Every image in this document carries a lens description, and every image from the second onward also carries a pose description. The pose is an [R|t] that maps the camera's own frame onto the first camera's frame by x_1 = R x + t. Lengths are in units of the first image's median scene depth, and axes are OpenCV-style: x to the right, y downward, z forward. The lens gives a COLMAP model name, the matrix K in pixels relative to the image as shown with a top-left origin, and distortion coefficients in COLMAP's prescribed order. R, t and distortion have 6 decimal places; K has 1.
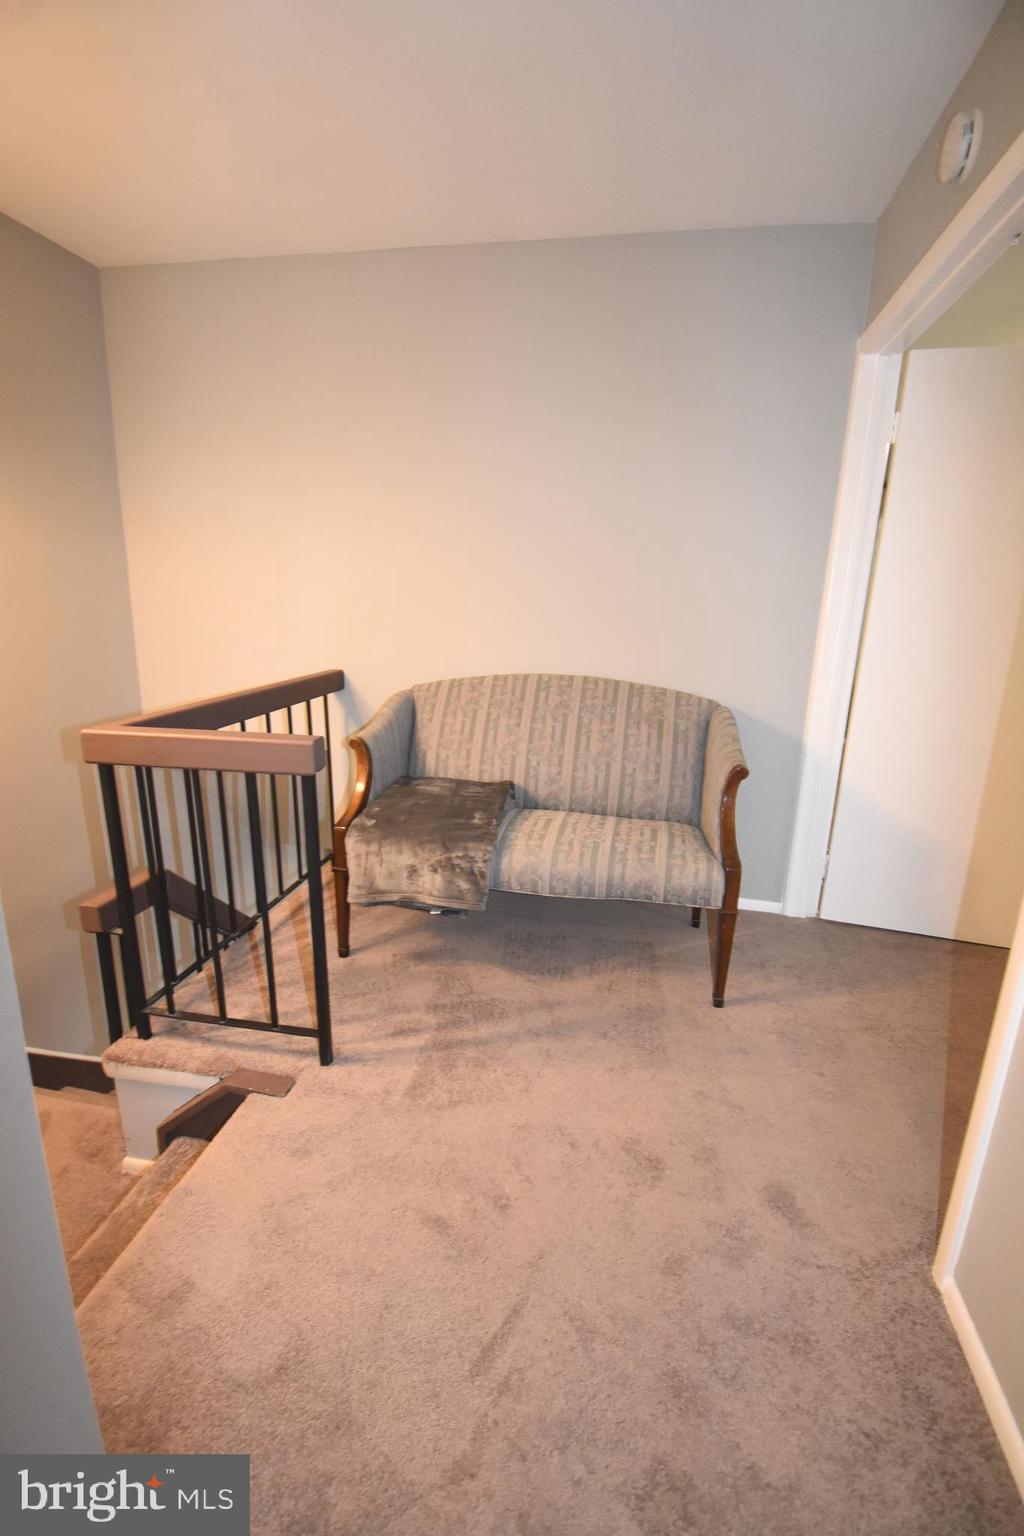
lens RADIAL K [[676.0, 0, 521.8], [0, 676.0, 768.3], [0, 0, 1]] dist [0.008581, -0.018207]
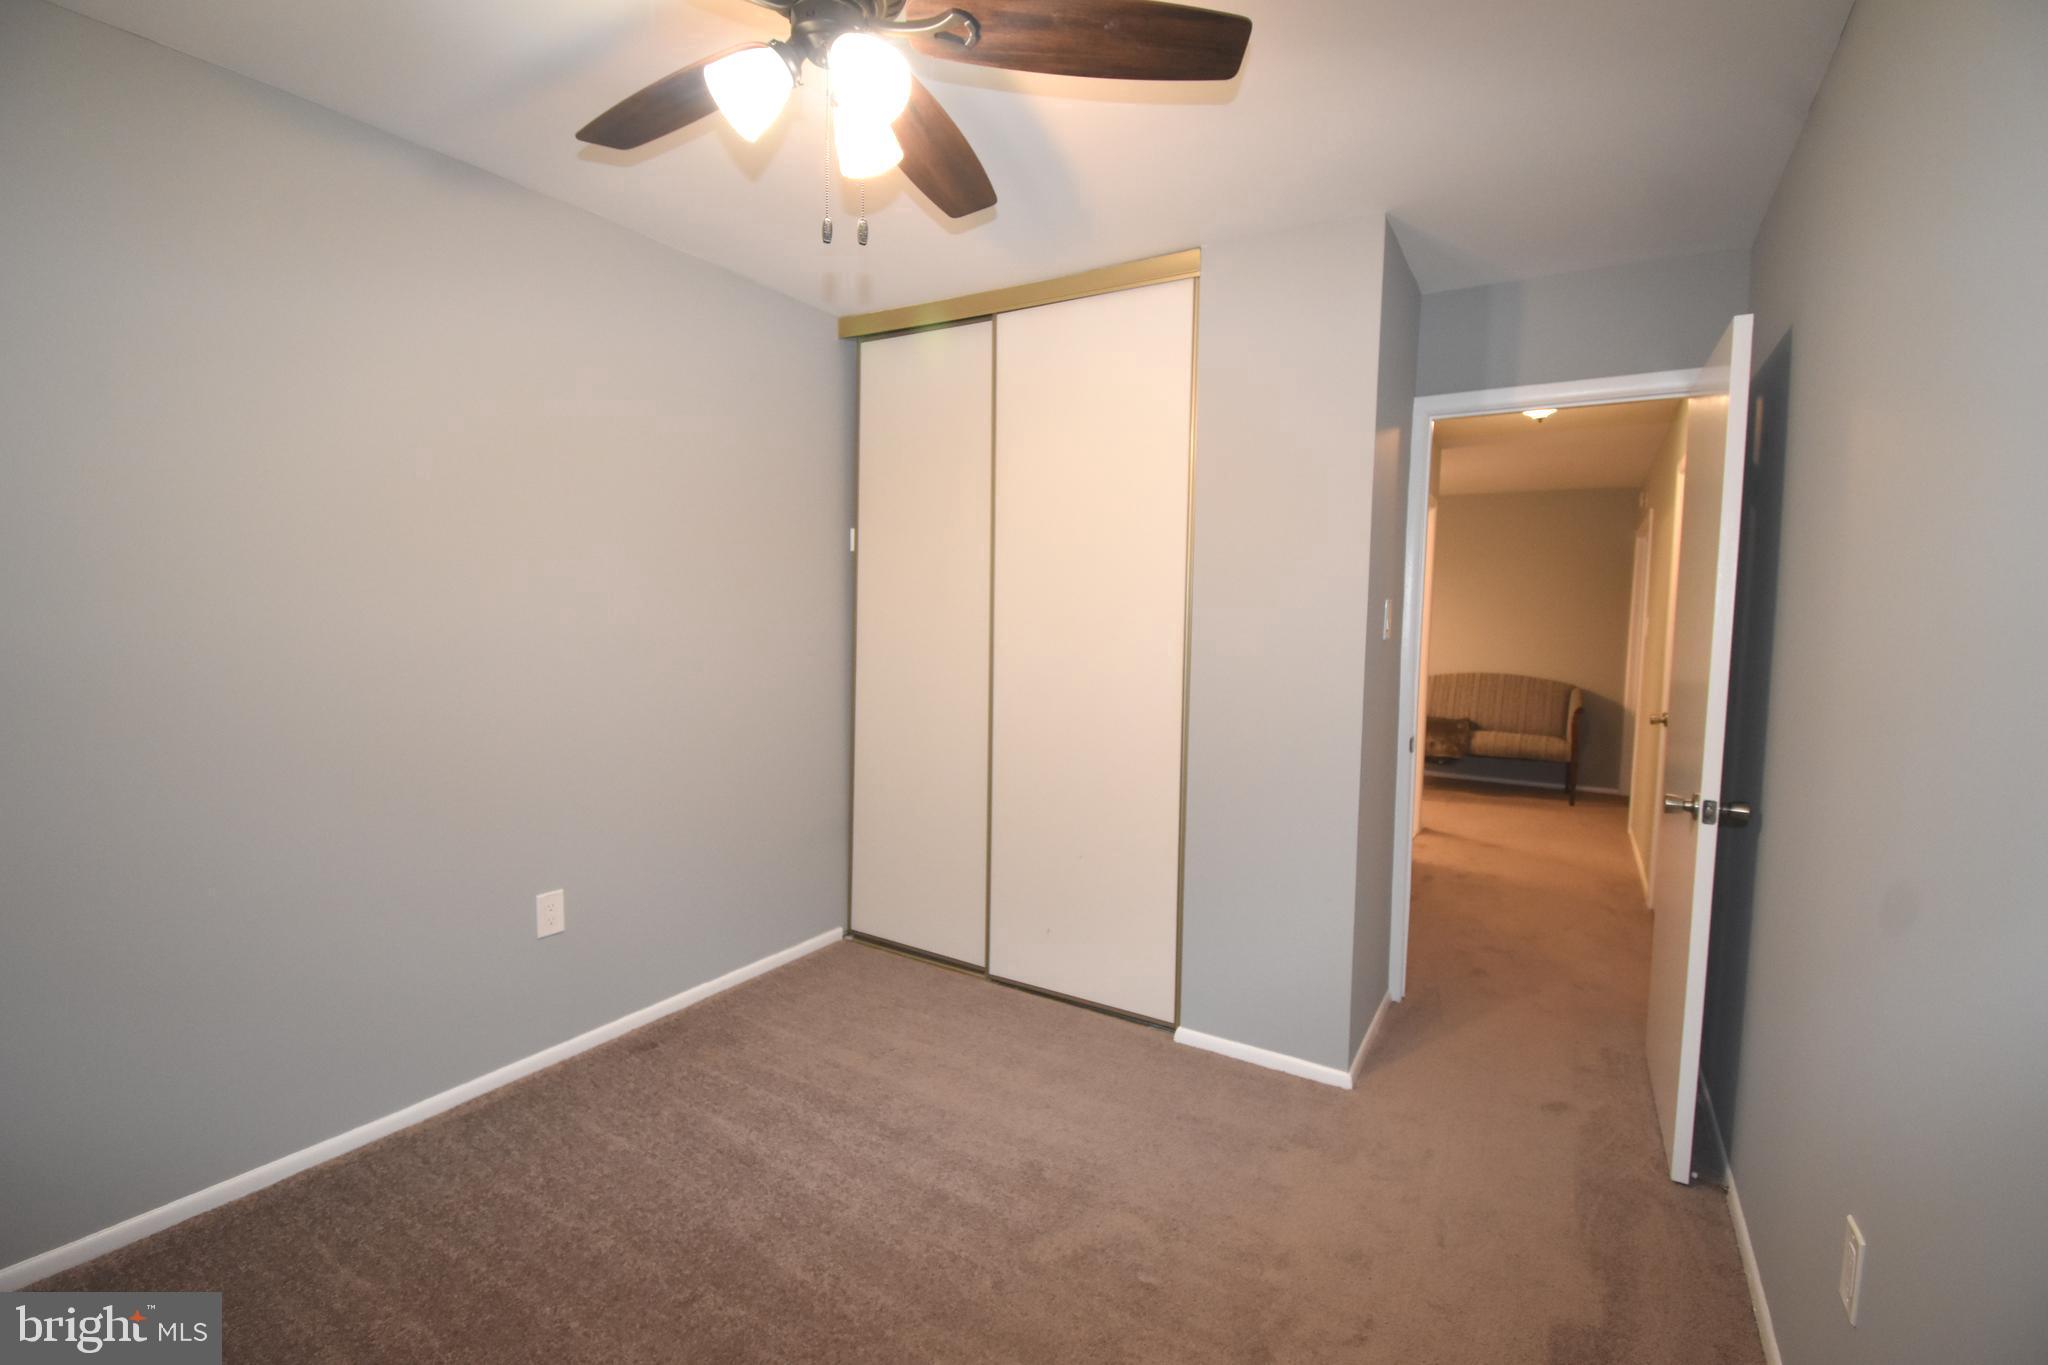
lens RADIAL K [[901.3, 0, 1016.4], [0, 901.3, 686.3], [0, 0, 1]] dist [0.008581, -0.018207]
pose [[0.932046, 0.011942, -0.362143, -0.341681], [-0.074324, 0.984506, -0.158823, 0.515972], [0.354635, 0.174946, 0.918492, -2.363488]]
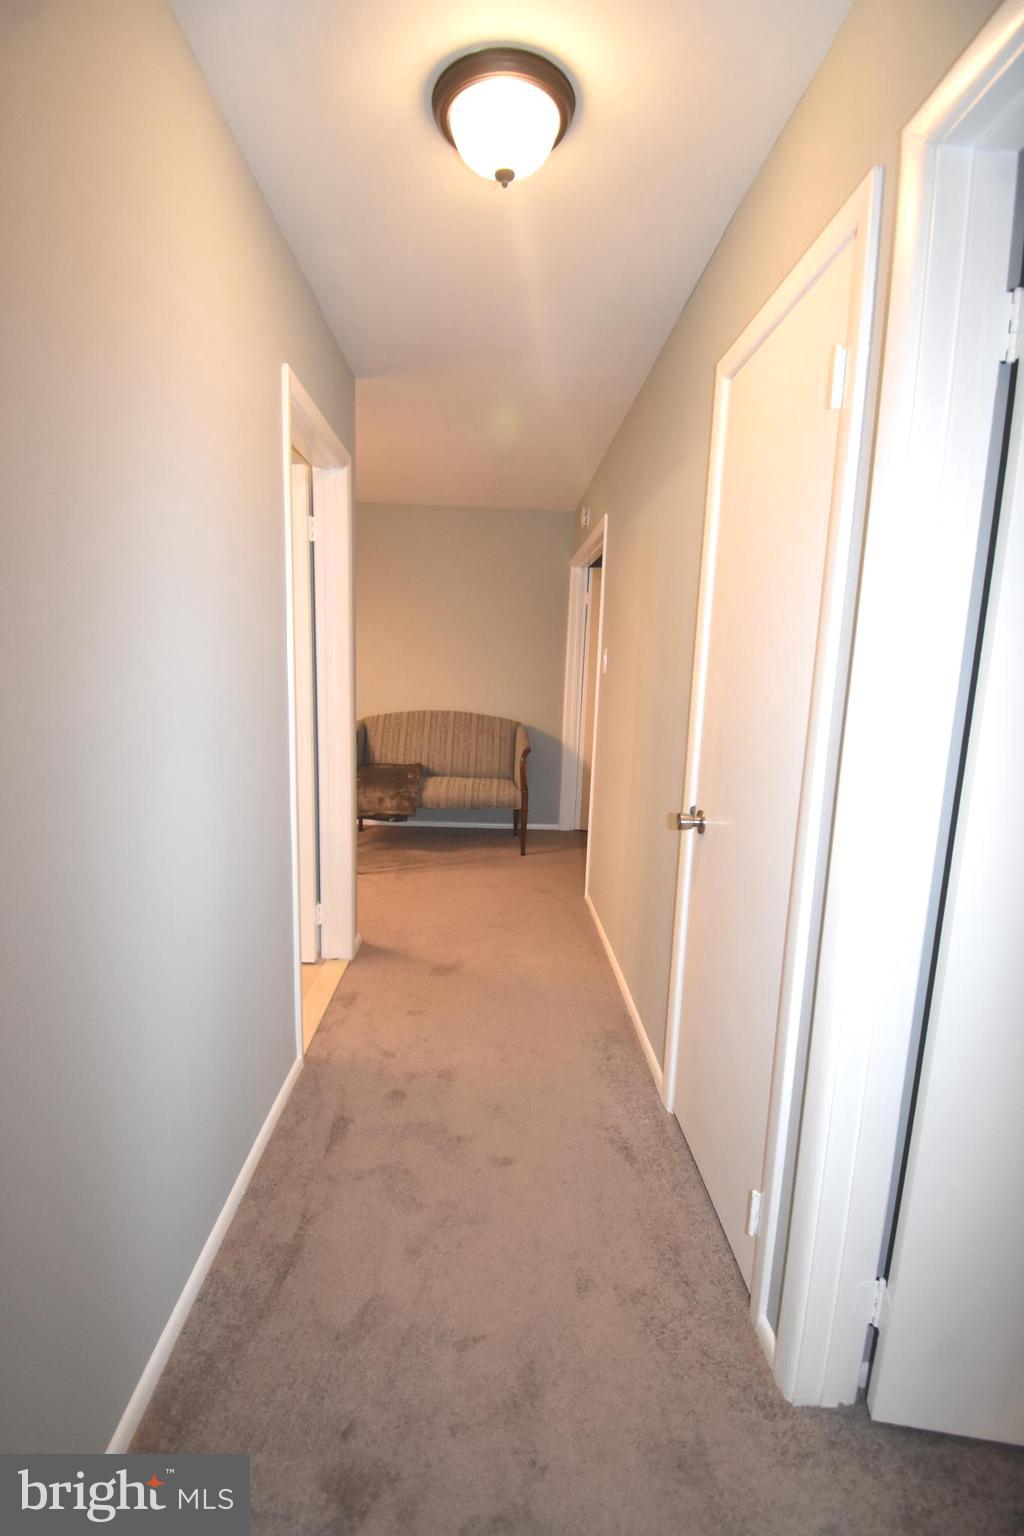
lens RADIAL K [[676.0, 0, 513.9], [0, 676.0, 764.7], [0, 0, 1]] dist [0.008581, -0.018207]
pose [[0.977994, -0.030841, 0.206341, -0.162732], [0.047953, 0.995764, -0.078452, 0.198257], [-0.203047, 0.086620, 0.975330, -1.027690]]
